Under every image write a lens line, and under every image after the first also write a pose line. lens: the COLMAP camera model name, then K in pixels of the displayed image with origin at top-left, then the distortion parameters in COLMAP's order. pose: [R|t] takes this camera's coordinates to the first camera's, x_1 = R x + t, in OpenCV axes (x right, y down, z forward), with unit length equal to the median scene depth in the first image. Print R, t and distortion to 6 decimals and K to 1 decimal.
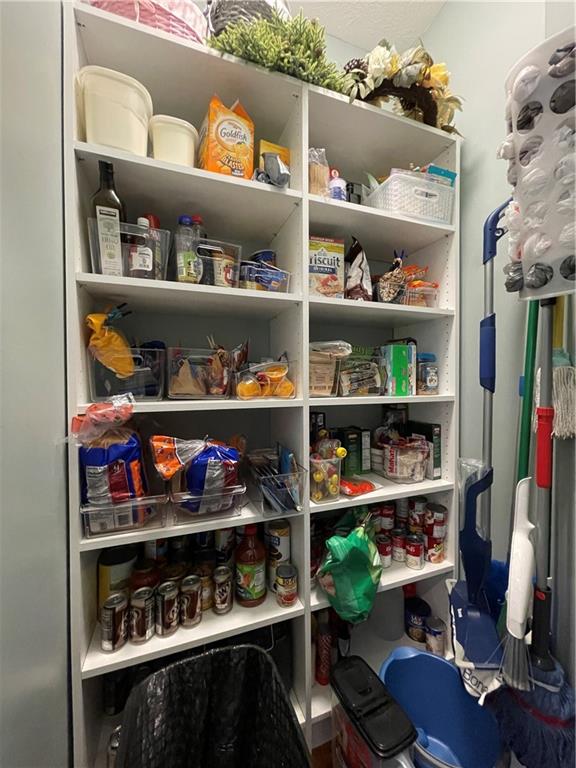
lens RADIAL K [[308.5, 0, 288.0], [0, 308.5, 384.0], [0, 0, 1]] dist [0.000087, 0.000157]
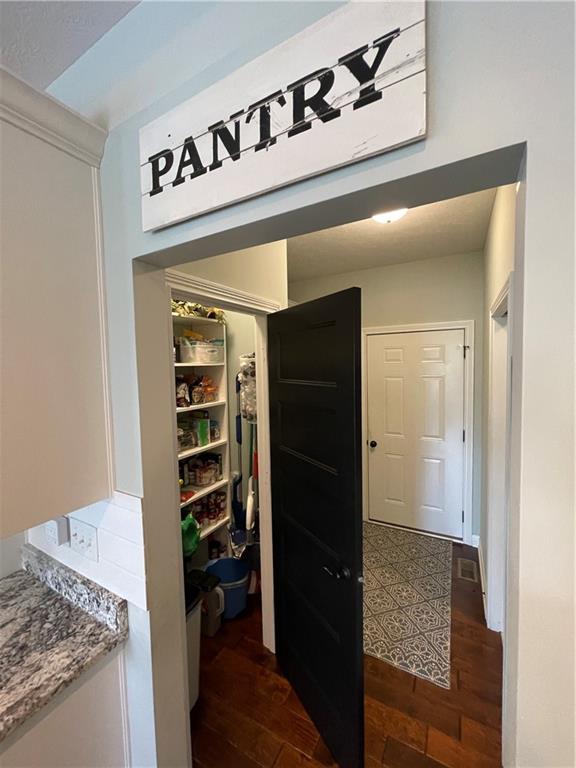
lens RADIAL K [[308.5, 0, 288.0], [0, 308.5, 384.0], [0, 0, 1]] dist [0.000087, 0.000157]
pose [[0.761226, -0.051084, 0.646471, -0.516723], [0.026761, 0.998518, 0.047391, -0.454034], [-0.647934, -0.018775, 0.761465, -0.921588]]
